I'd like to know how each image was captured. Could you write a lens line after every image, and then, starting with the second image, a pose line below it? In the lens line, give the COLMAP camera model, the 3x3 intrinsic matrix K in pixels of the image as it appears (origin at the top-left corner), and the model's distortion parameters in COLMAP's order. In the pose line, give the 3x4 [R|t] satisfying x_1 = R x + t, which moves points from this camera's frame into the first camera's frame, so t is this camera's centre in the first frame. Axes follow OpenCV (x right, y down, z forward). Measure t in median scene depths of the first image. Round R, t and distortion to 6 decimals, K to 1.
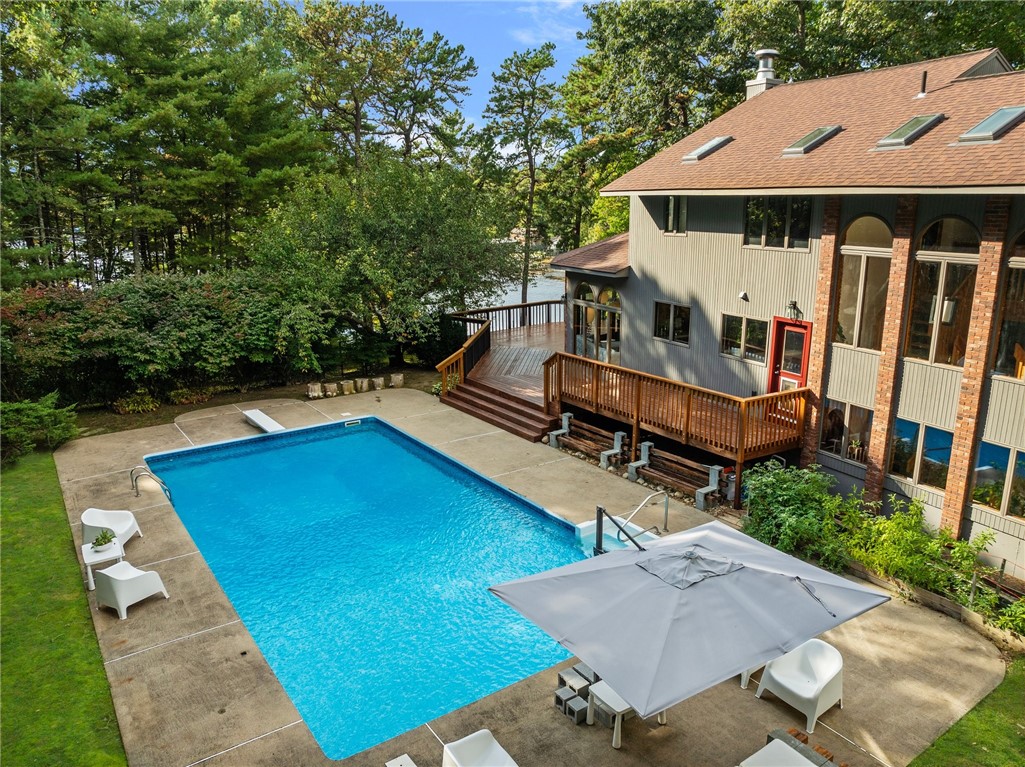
lens RADIAL K [[730.9, 0, 512.5], [0, 730.9, 383.5], [0, 0, 1]] dist [-0.060221, -0.001512]
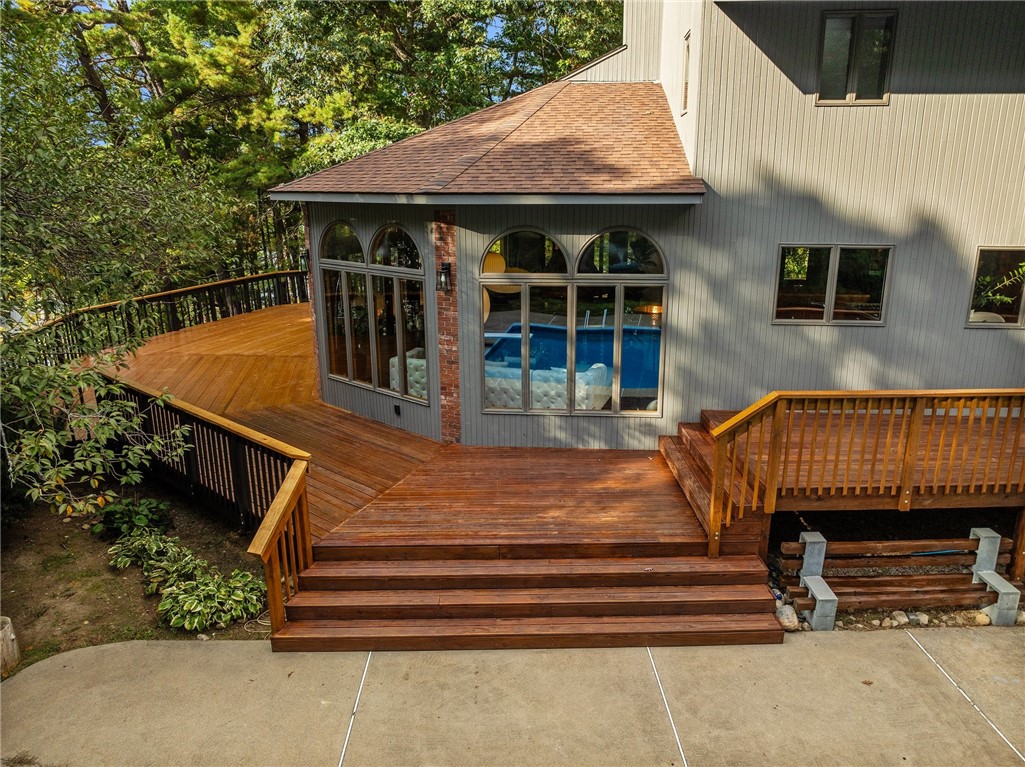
lens RADIAL K [[730.9, 0, 512.5], [0, 730.9, 383.5], [0, 0, 1]] dist [-0.060221, -0.001512]
pose [[0.559751, -0.227919, 0.796701, -0.190819], [0.205707, 0.969555, 0.132842, -0.076826], [-0.802723, 0.089528, 0.589594, 0.543916]]
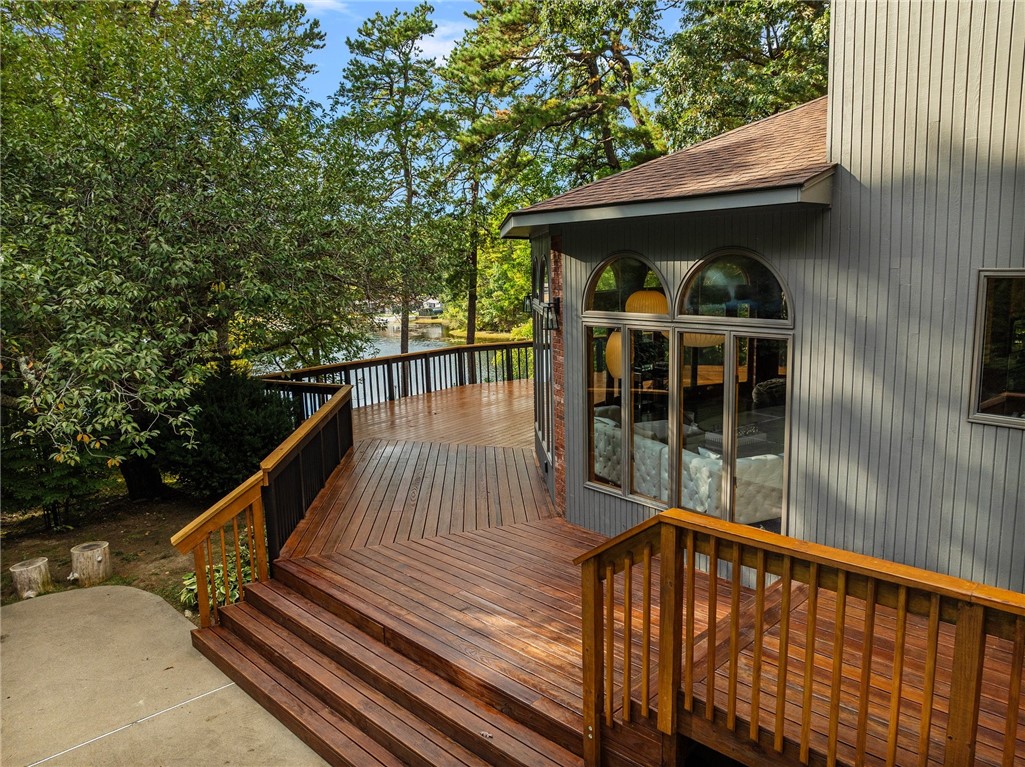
lens RADIAL K [[730.9, 0, 512.5], [0, 730.9, 383.5], [0, 0, 1]] dist [-0.060221, -0.001512]
pose [[0.983770, -0.047624, 0.173001, -0.008923], [0.063074, 0.994389, -0.084929, -0.039122], [-0.167985, 0.094462, 0.981253, 0.493201]]
